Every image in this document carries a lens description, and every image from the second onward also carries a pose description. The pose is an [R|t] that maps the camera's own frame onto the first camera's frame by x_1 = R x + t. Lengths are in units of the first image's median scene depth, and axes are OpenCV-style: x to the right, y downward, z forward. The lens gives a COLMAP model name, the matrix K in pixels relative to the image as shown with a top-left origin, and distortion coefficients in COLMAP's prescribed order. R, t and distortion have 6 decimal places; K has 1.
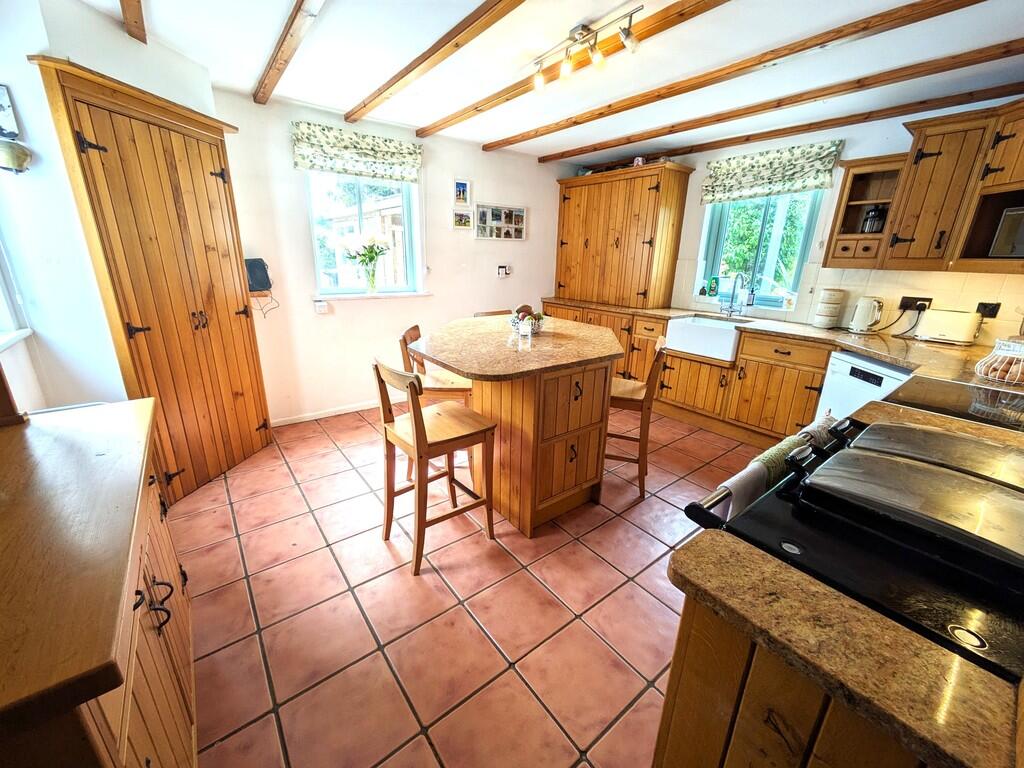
lens RADIAL K [[406.0, 0, 513.3], [0, 406.0, 384.1], [0, 0, 1]] dist [-0.001661, 0.000304]
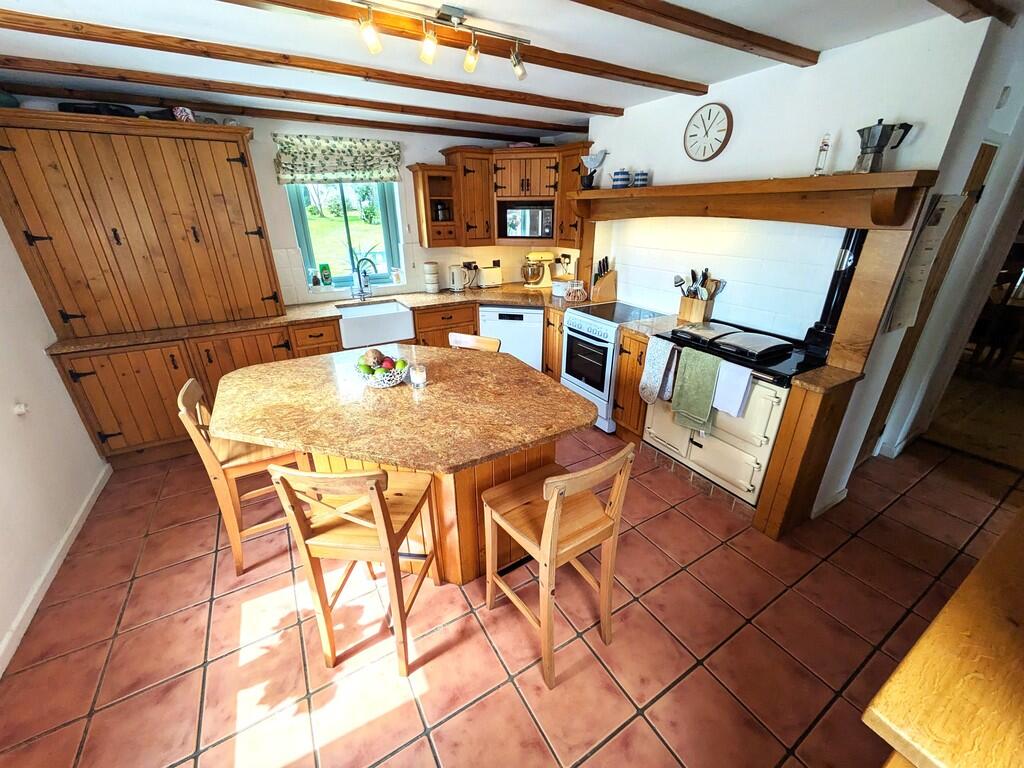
lens RADIAL K [[406.0, 0, 515.0], [0, 406.0, 385.1], [0, 0, 1]] dist [-0.001661, 0.000304]
pose [[0.115454, -0.415508, 0.902233, -0.525641], [0.301907, 0.880015, 0.366642, -0.279350], [-0.946321, 0.230060, 0.227046, 0.519818]]
